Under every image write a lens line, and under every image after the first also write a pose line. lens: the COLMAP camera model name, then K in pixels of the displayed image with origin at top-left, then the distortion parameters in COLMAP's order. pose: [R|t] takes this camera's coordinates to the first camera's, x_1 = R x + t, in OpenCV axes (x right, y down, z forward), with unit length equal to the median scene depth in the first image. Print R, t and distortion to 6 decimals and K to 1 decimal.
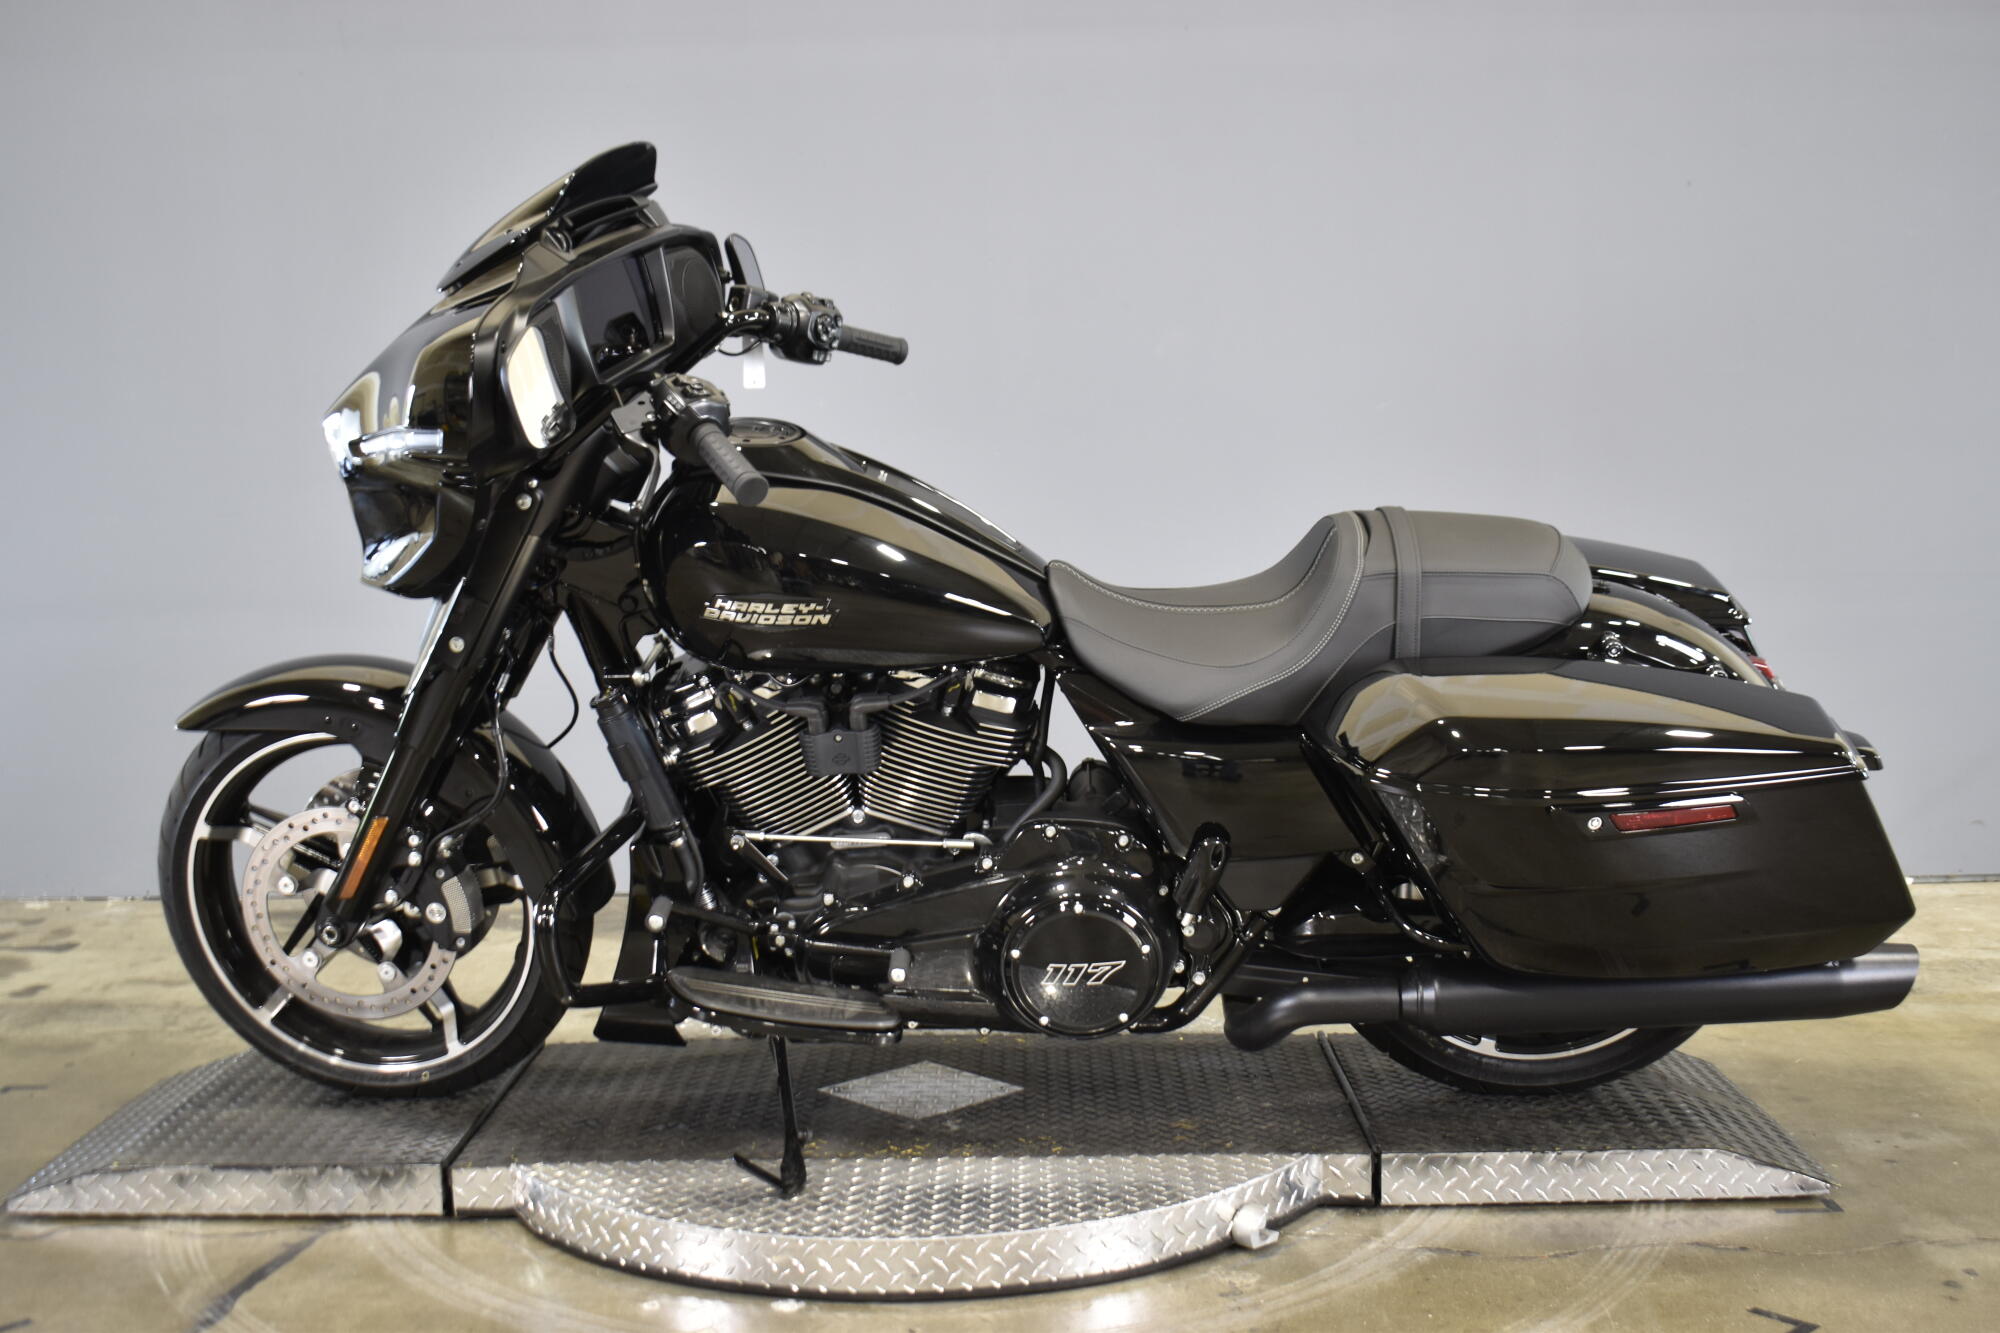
lens RADIAL K [[2382.3, 0, 1000.0], [0, 2382.3, 666.5], [0, 0, 1]] dist [-0.015063, -0.004879]
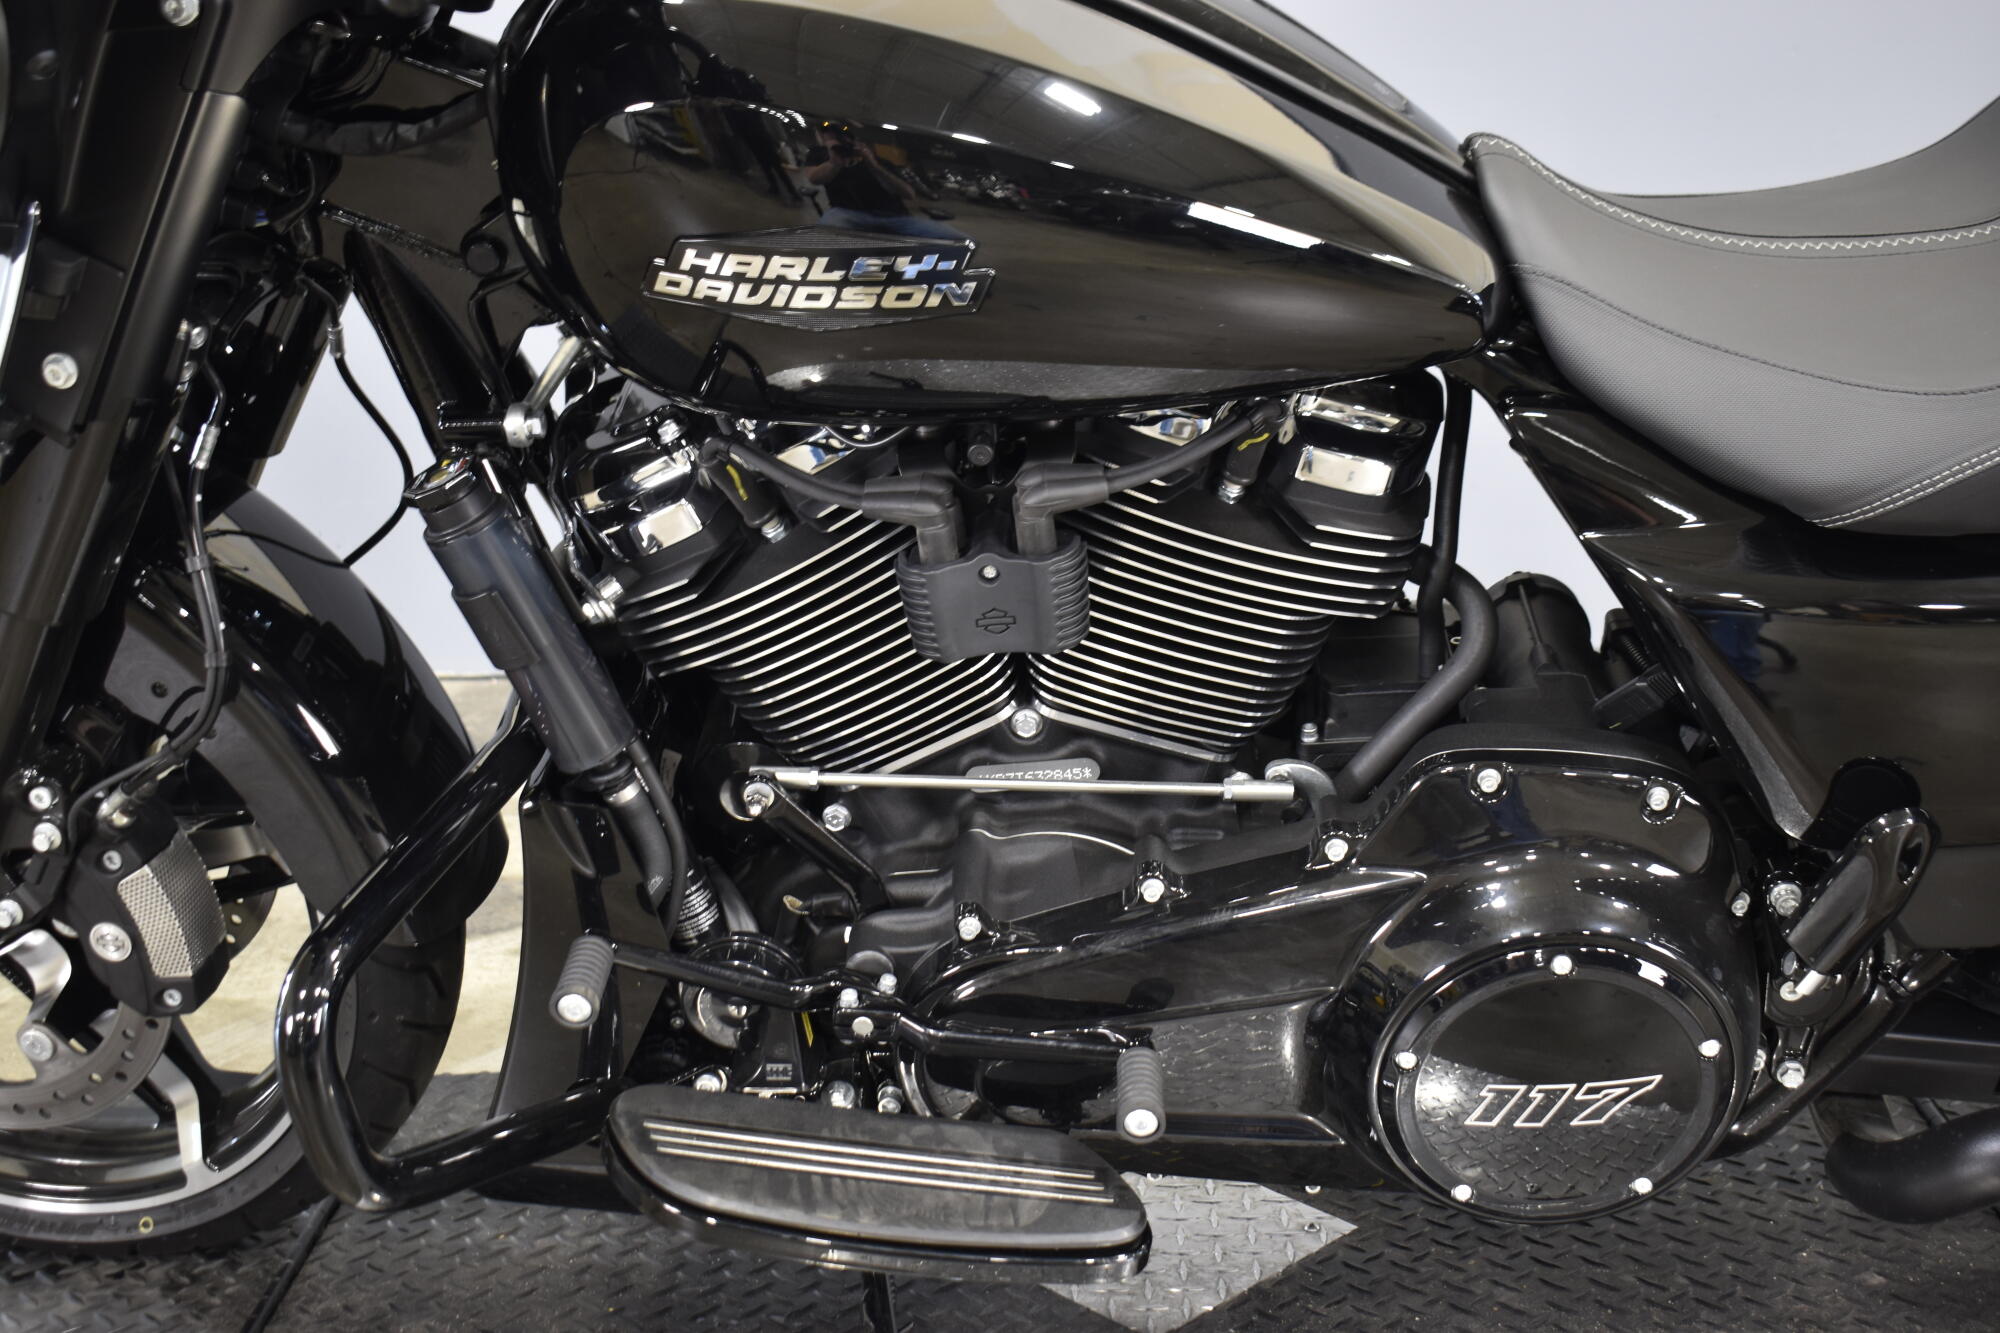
lens RADIAL K [[2478.7, 0, 1000.0], [0, 2478.7, 666.5], [0, 0, 1]] dist [-0.022758, -0.031422]
pose [[0.999726, -0.014672, -0.018219, -0.056758], [0.017472, 0.986219, 0.164520, -0.024850], [0.015554, -0.164793, 0.986205, 0.550872]]
